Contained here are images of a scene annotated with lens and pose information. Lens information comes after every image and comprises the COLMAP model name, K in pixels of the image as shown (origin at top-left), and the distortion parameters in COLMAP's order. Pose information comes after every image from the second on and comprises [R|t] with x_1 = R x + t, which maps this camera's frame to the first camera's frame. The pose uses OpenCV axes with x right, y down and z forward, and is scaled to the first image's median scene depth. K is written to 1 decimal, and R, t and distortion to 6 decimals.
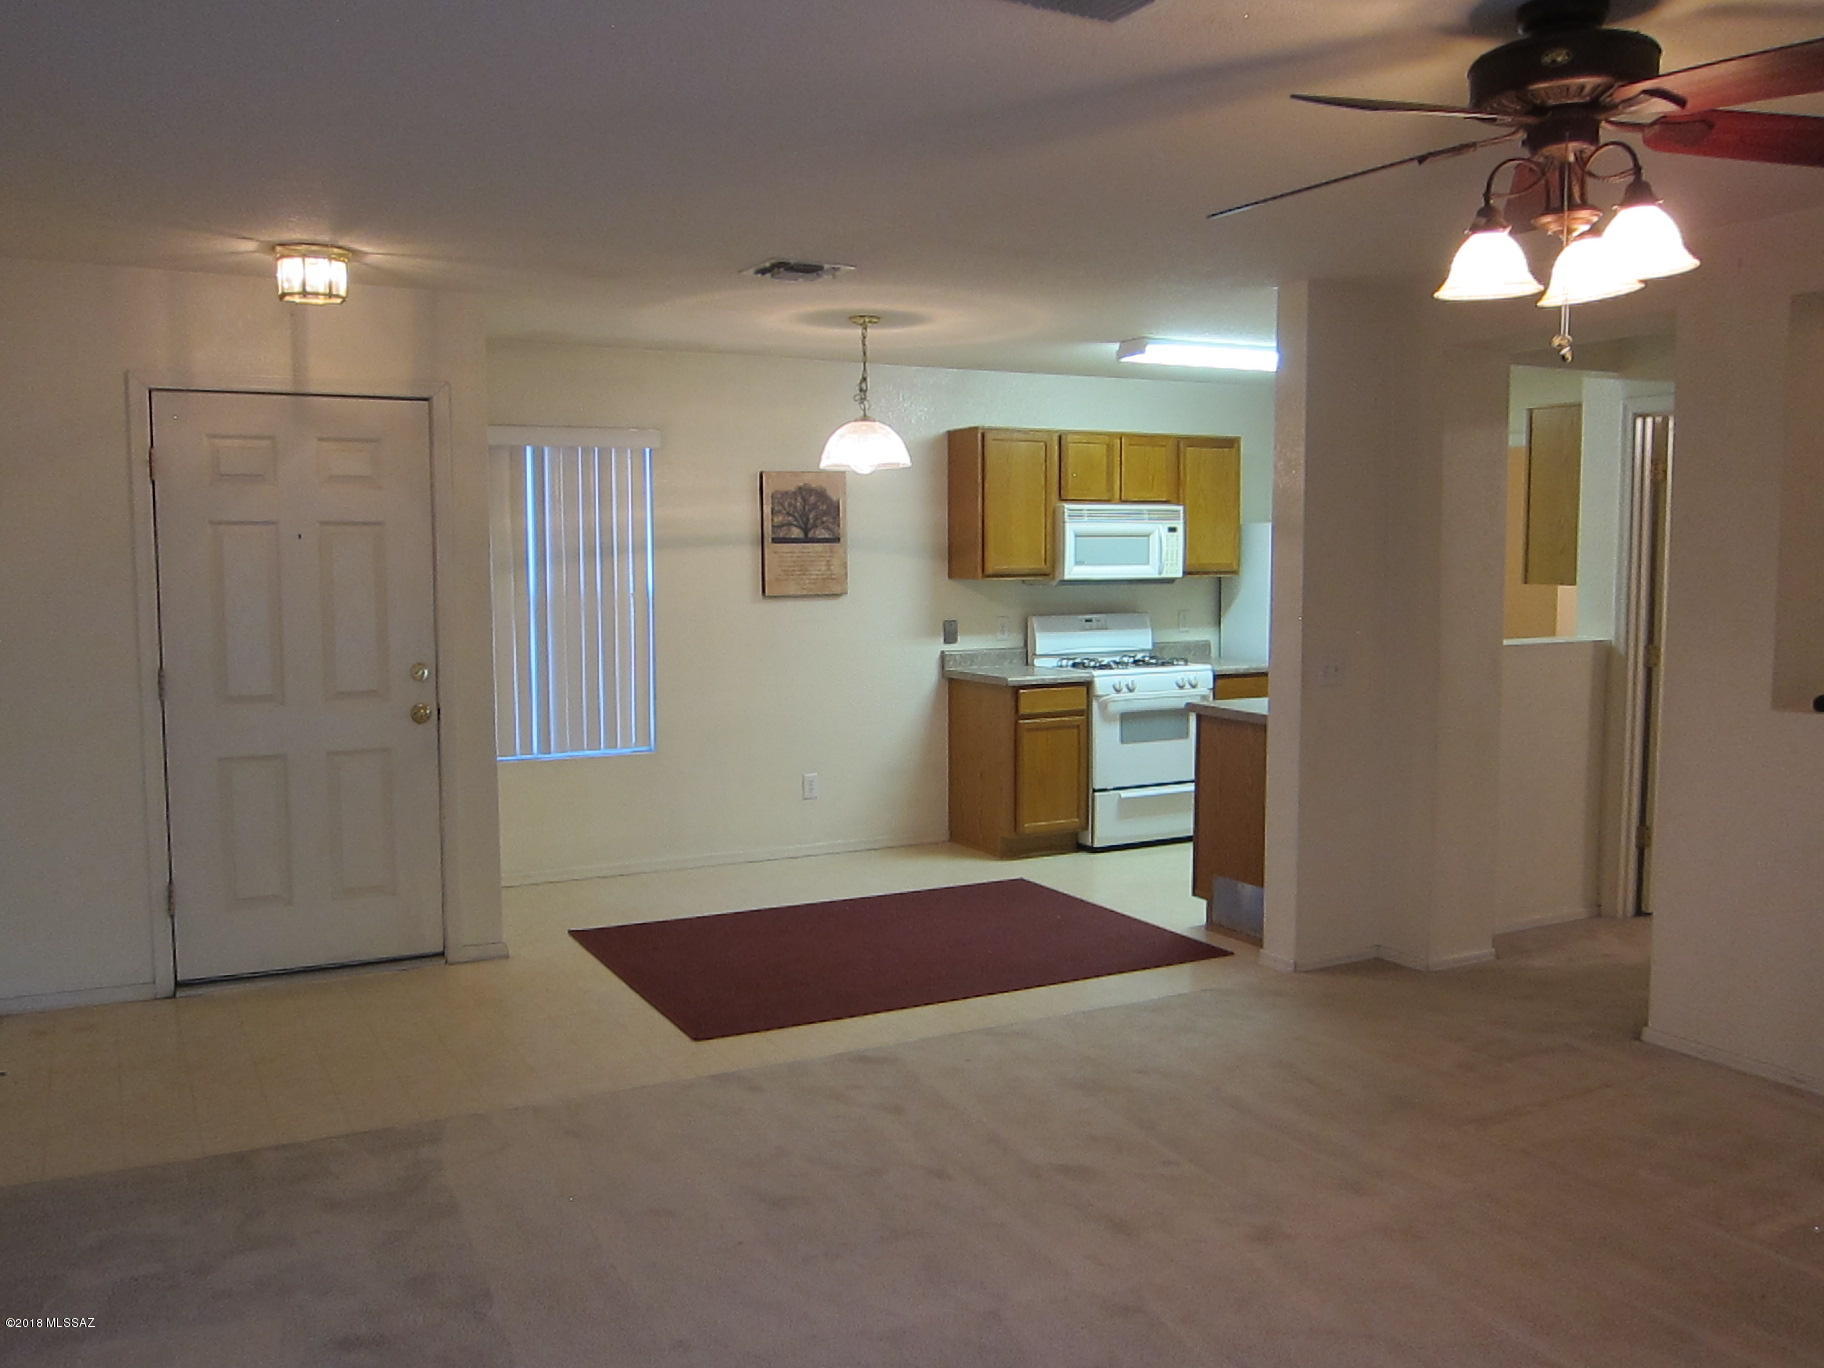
lens RADIAL K [[1529.9, 0, 912.0], [0, 1529.9, 677.1], [0, 0, 1]] dist [-0.027938, 0.002105]
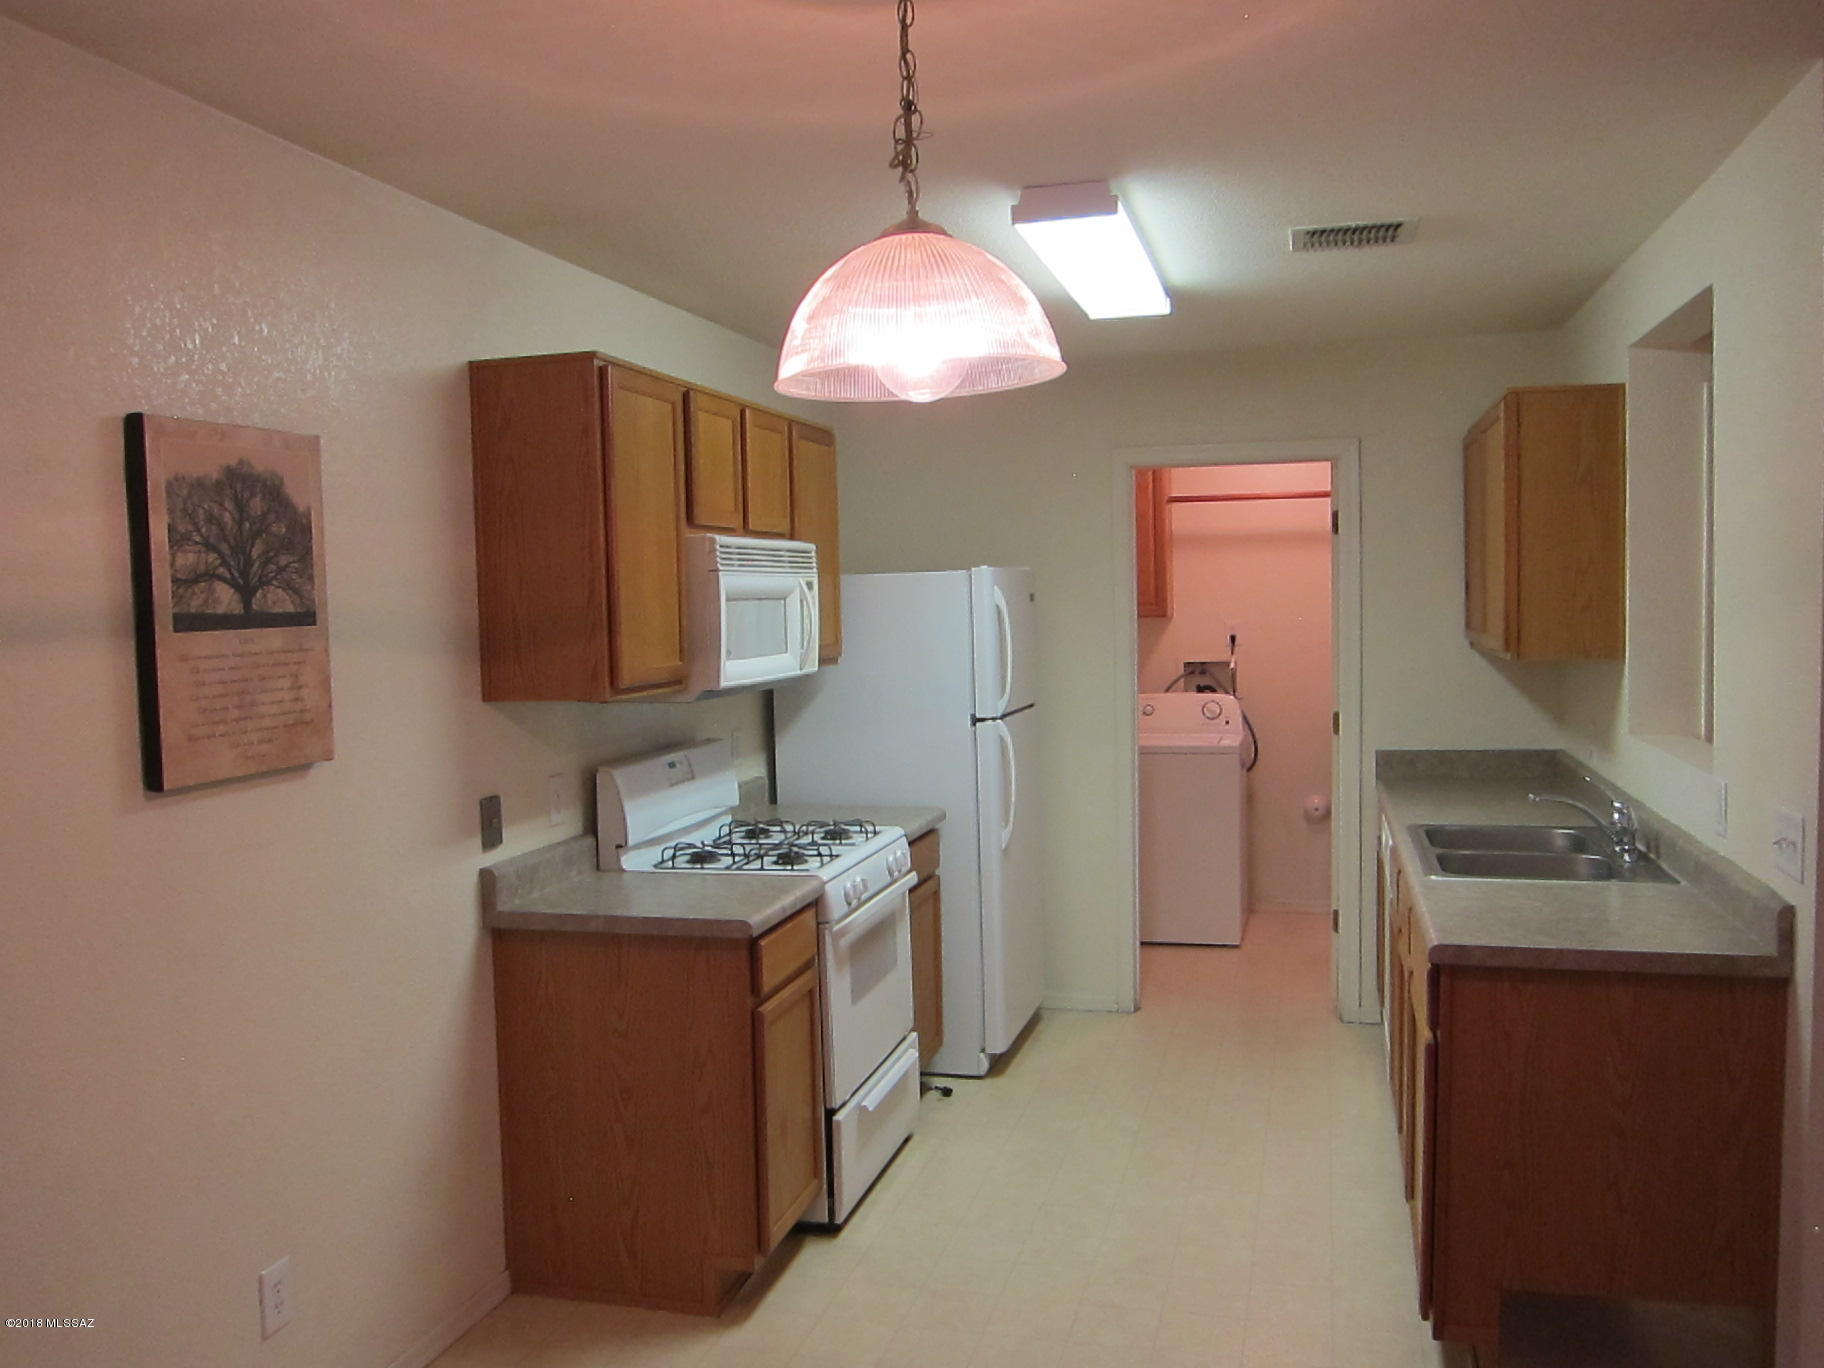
lens RADIAL K [[1529.9, 0, 912.0], [0, 1529.9, 677.1], [0, 0, 1]] dist [-0.027938, 0.002105]
pose [[0.681908, -0.049983, 0.729728, -0.209732], [0.082118, 0.996587, -0.008475, -0.057592], [-0.726814, 0.065703, 0.683685, 0.614660]]
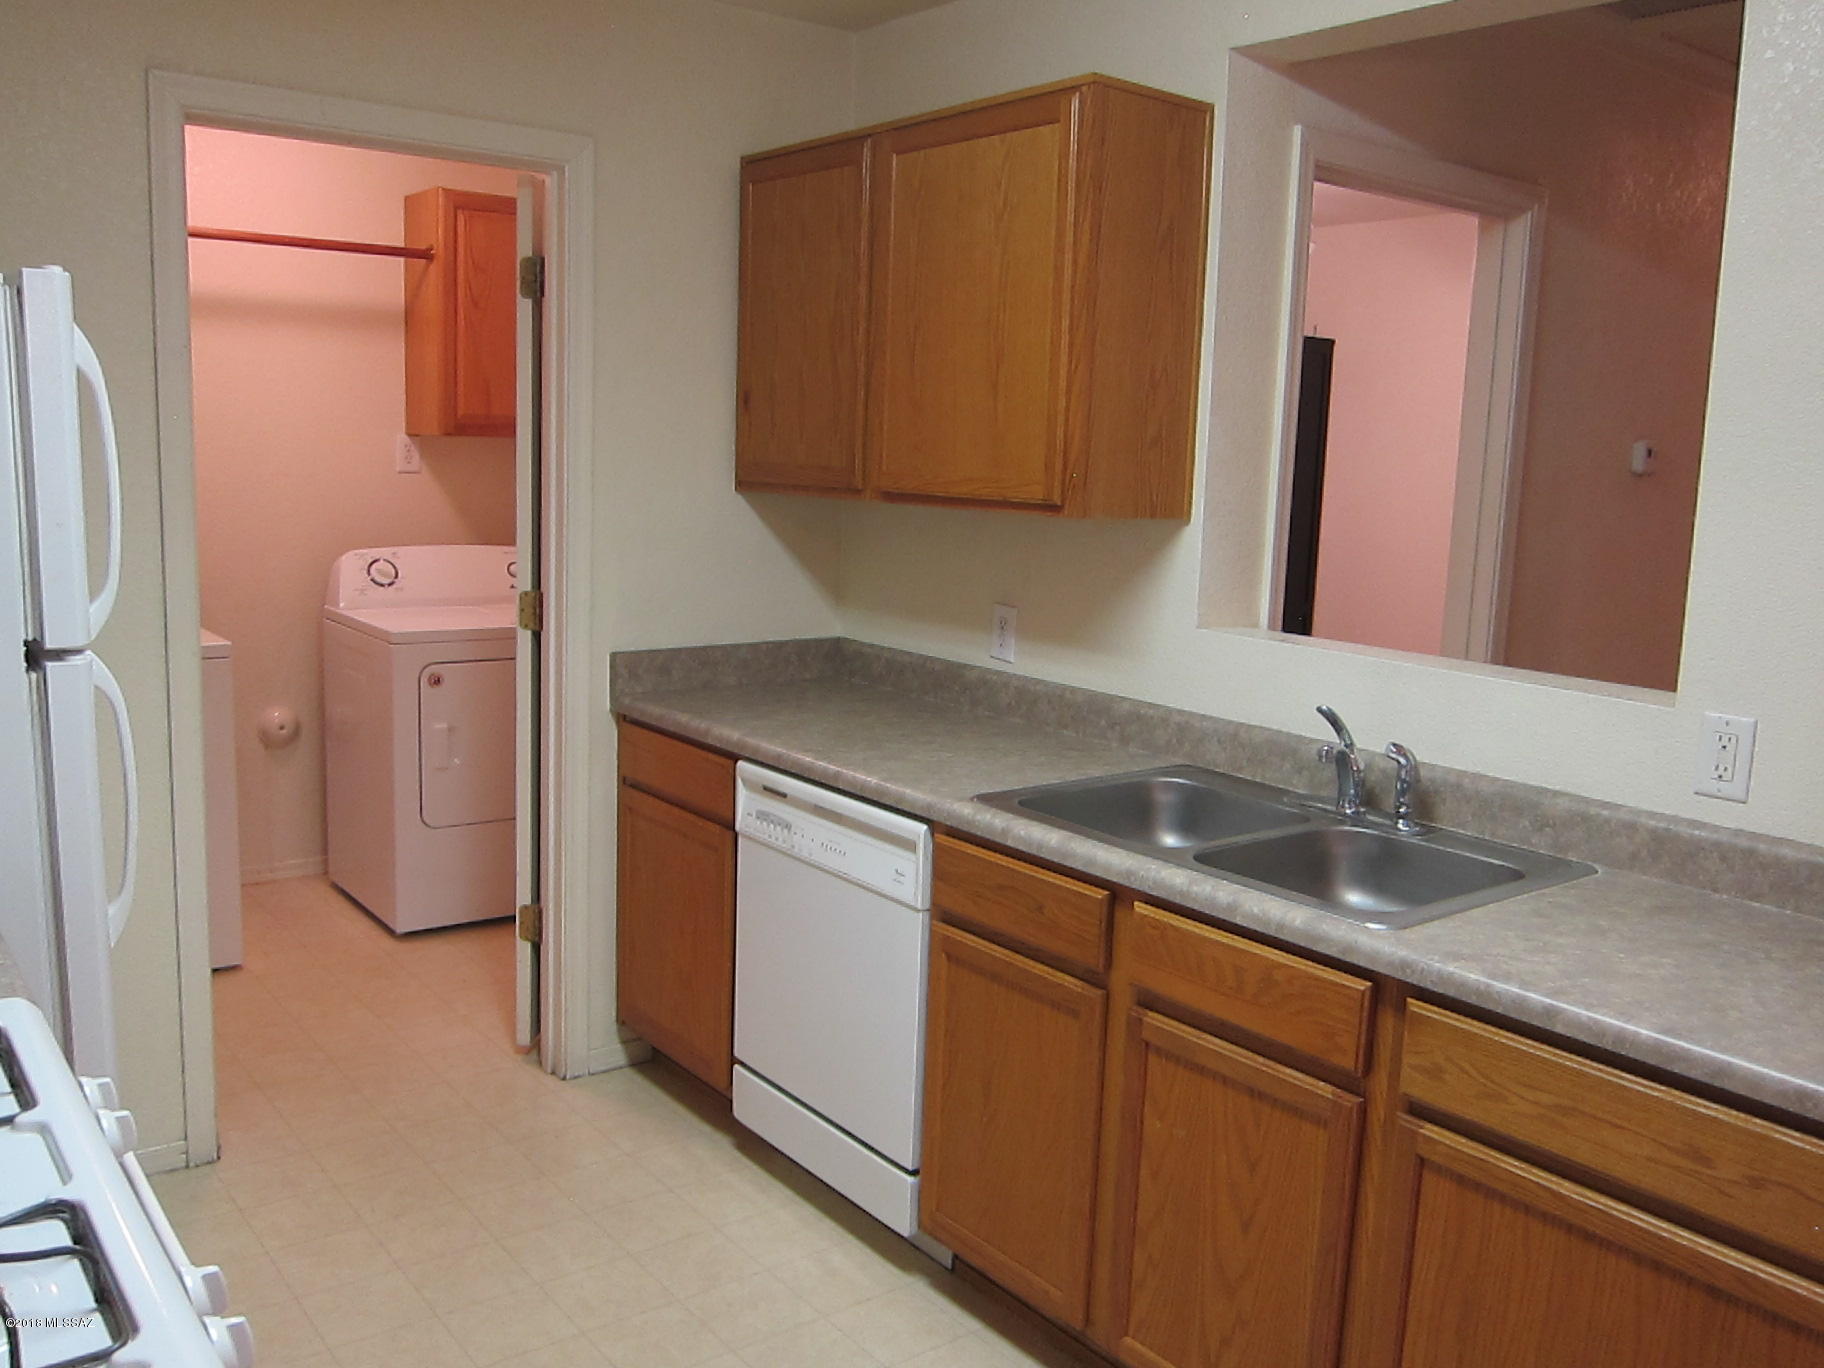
lens RADIAL K [[1529.9, 0, 912.0], [0, 1529.9, 677.1], [0, 0, 1]] dist [-0.027938, 0.002105]
pose [[-0.168803, -0.156081, 0.973213, -0.003623], [0.046602, 0.985014, 0.166057, -0.074636], [-0.984548, 0.073384, -0.159000, 0.923600]]
